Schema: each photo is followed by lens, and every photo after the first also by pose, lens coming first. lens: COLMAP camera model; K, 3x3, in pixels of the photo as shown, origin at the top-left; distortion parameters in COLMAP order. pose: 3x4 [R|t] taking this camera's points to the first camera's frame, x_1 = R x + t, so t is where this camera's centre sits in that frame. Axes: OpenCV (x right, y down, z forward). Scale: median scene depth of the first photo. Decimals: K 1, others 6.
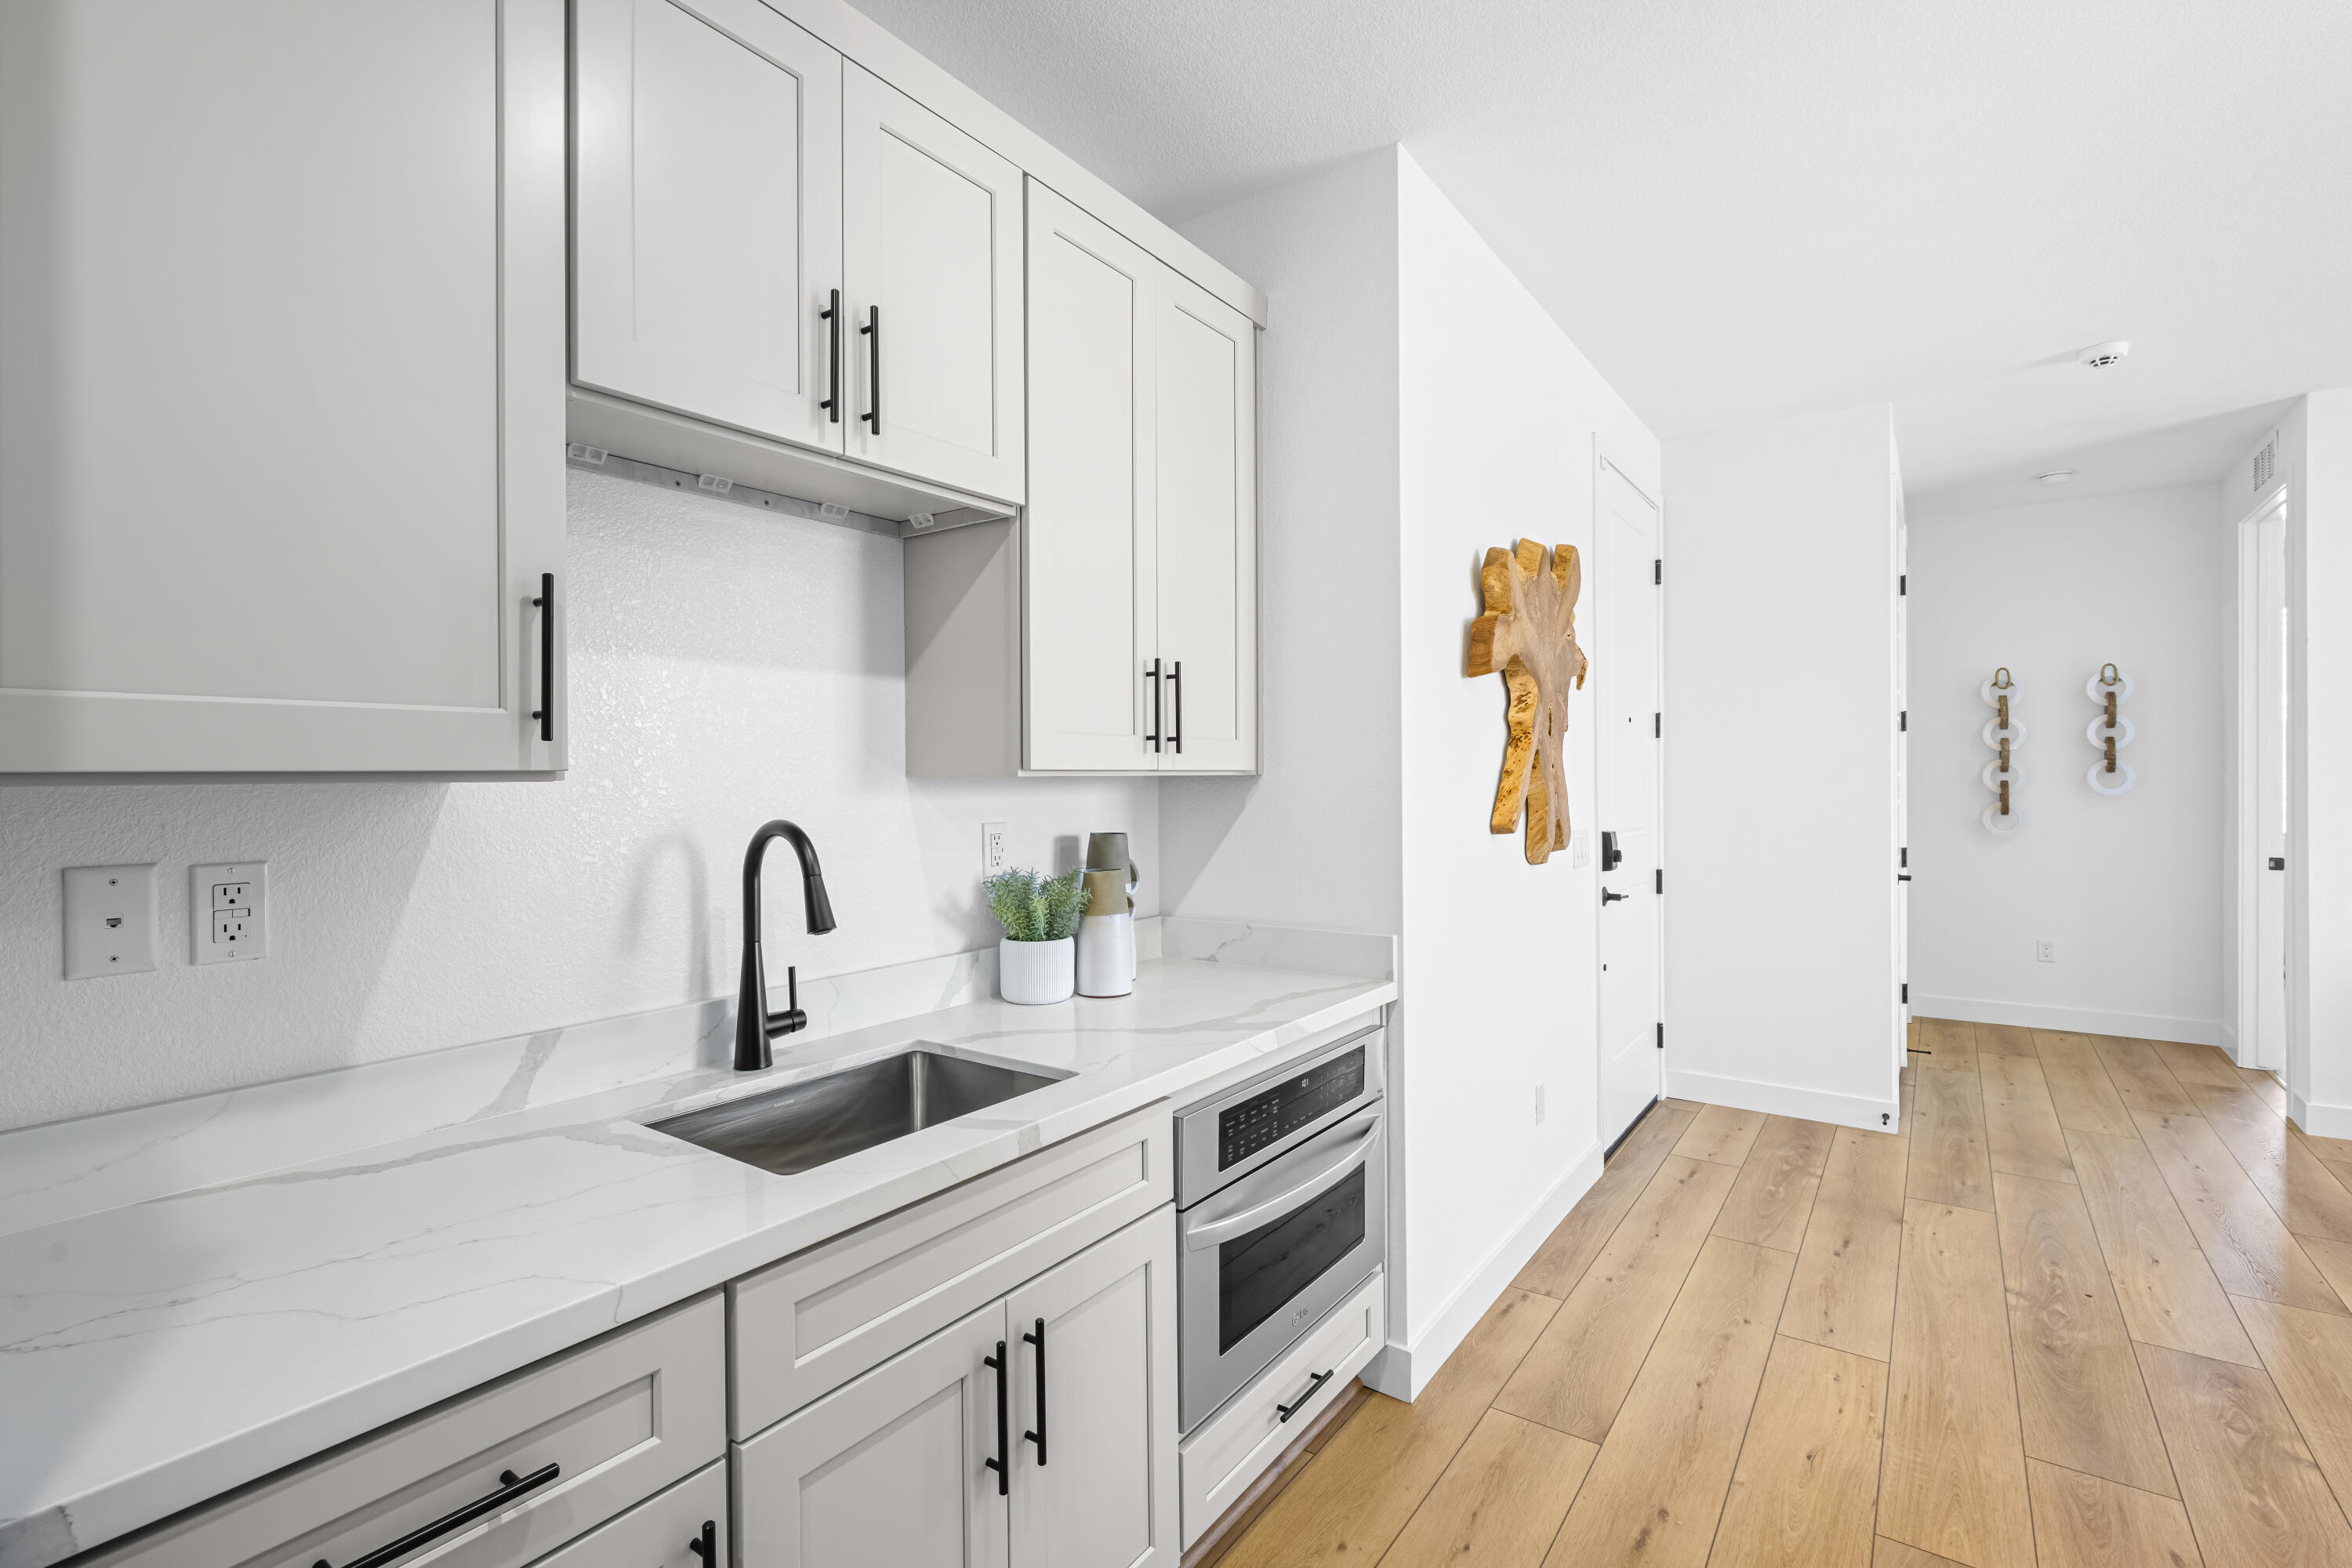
lens RADIAL K [[1034.9, 0, 1175.2], [0, 1034.9, 782.1], [0, 0, 1]] dist [0.002154, 0.000323]
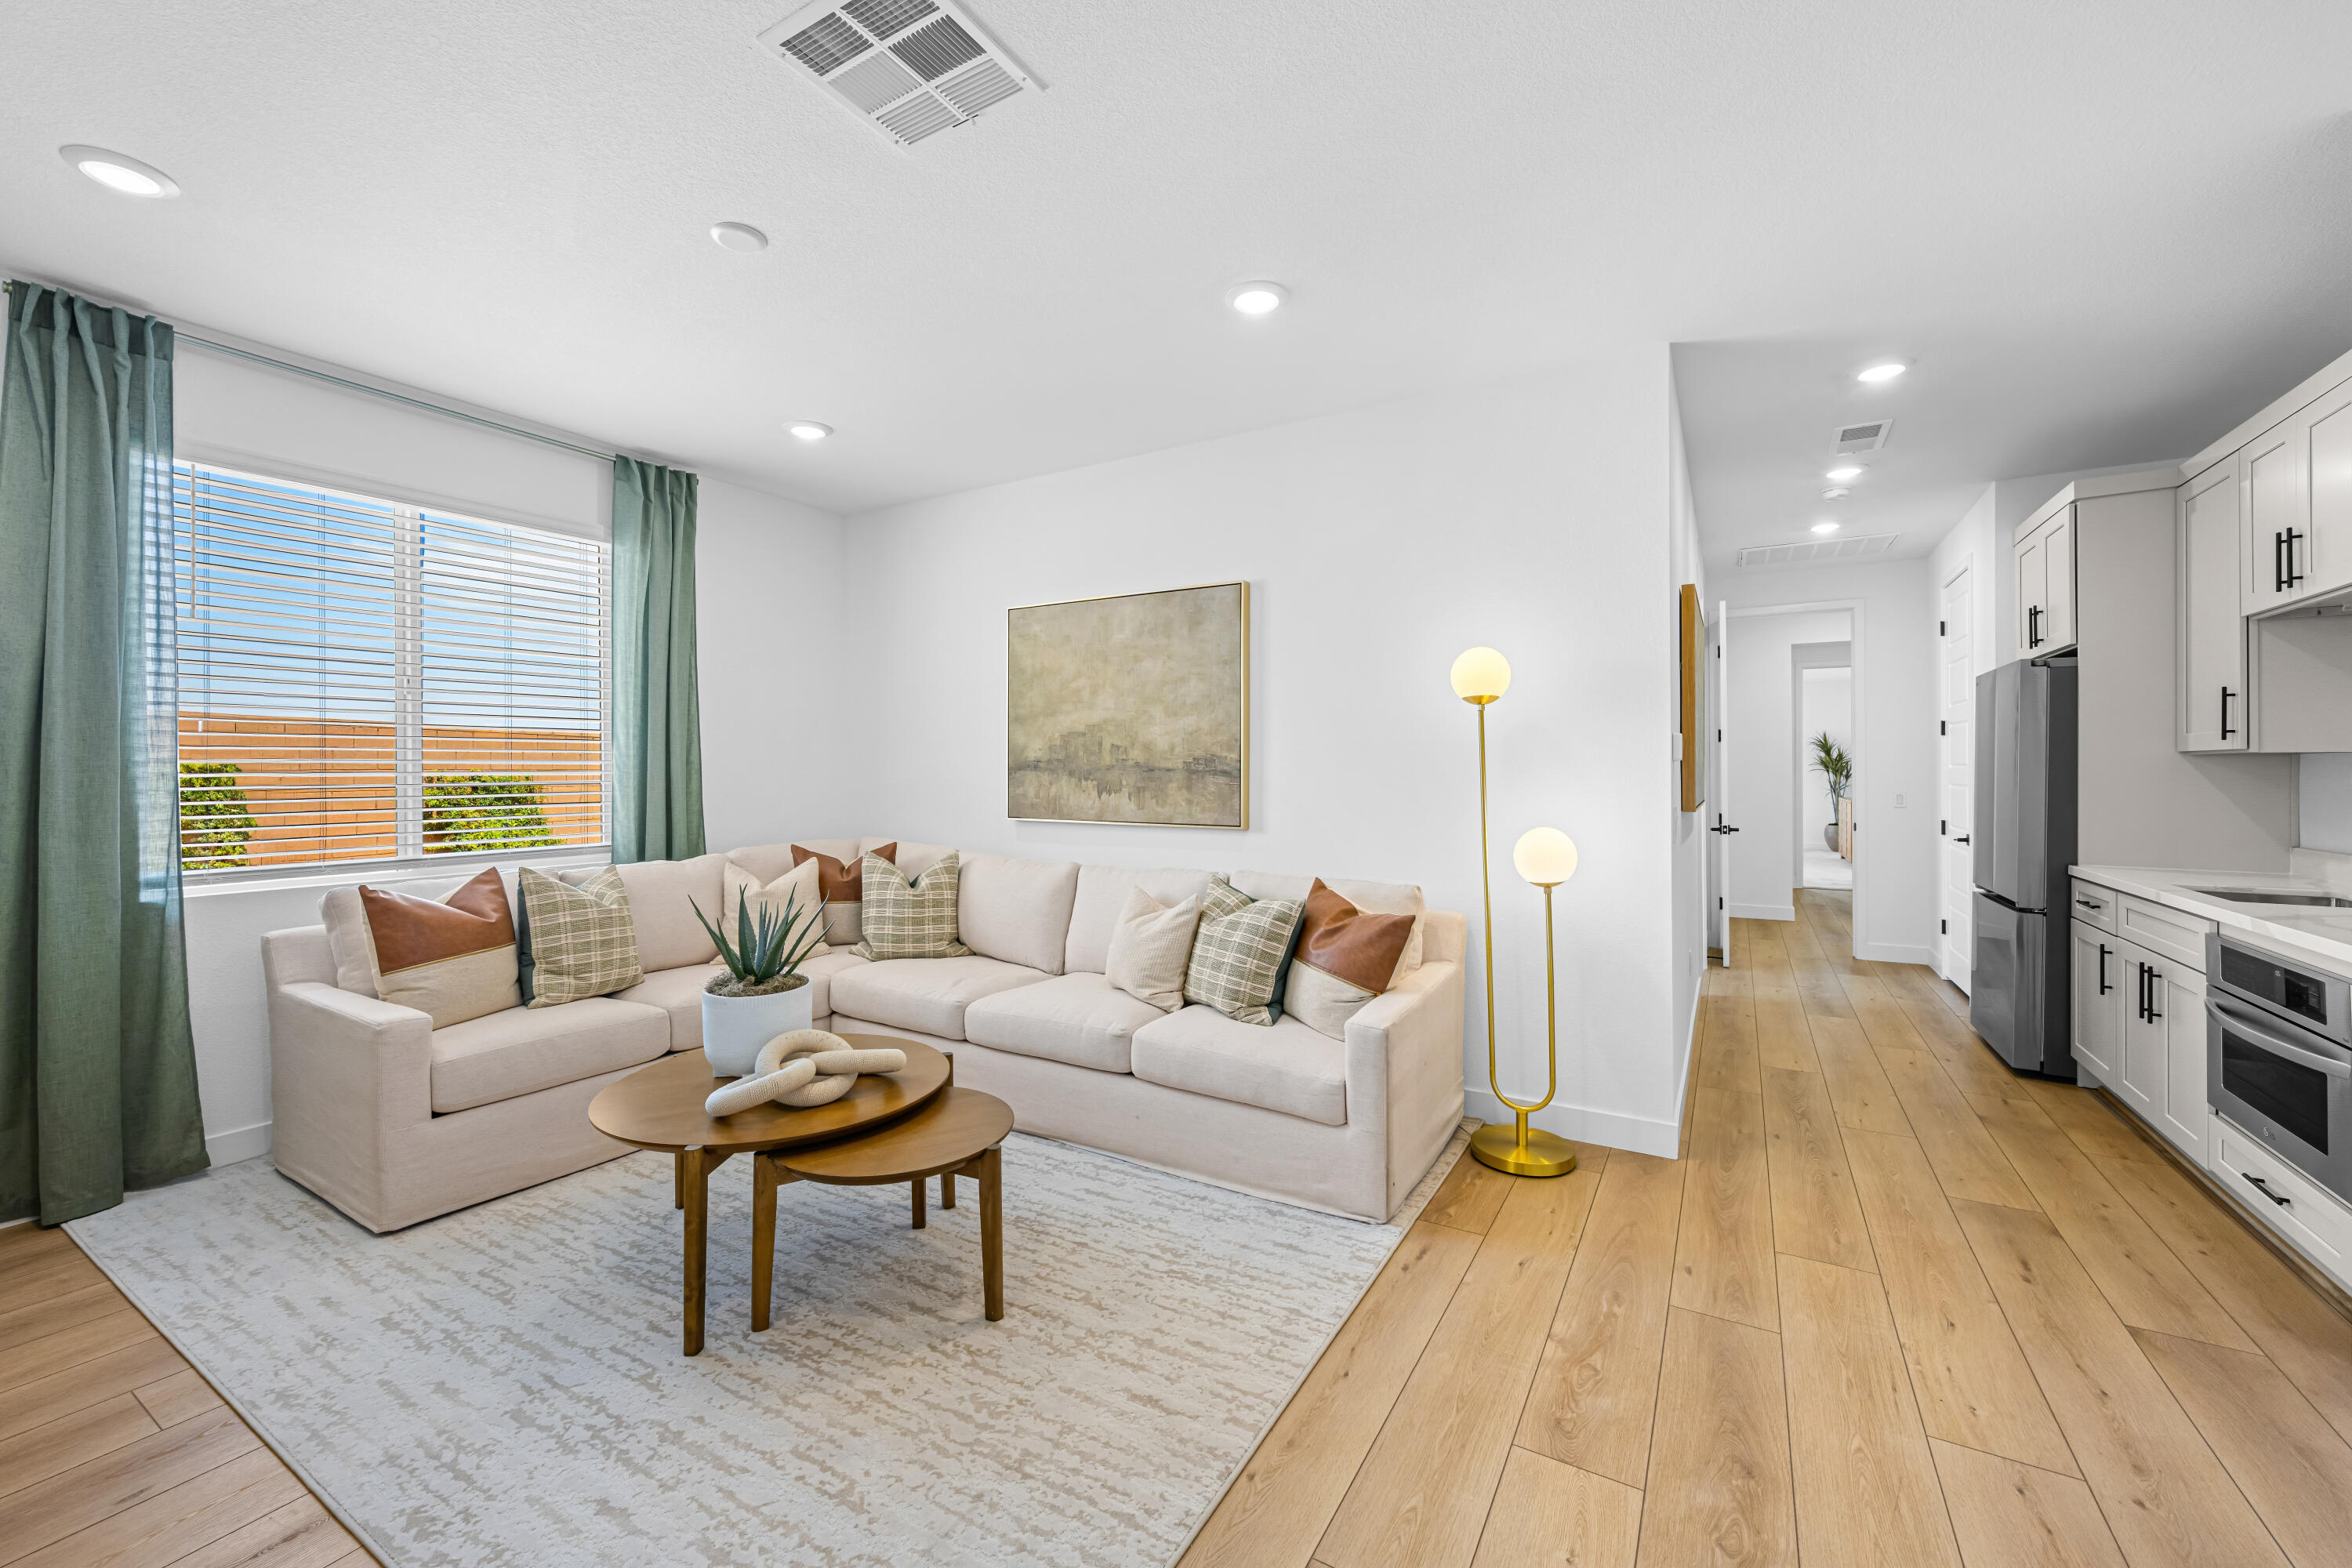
lens RADIAL K [[957.1, 0, 1170.0], [0, 957.1, 770.3], [0, 0, 1]] dist [0.001462, 0.000171]
pose [[-0.994168, 0.011022, -0.107277, 1.559556], [0.010556, 0.999932, 0.004911, 0.013942], [0.107324, 0.003749, -0.994217, 1.932745]]
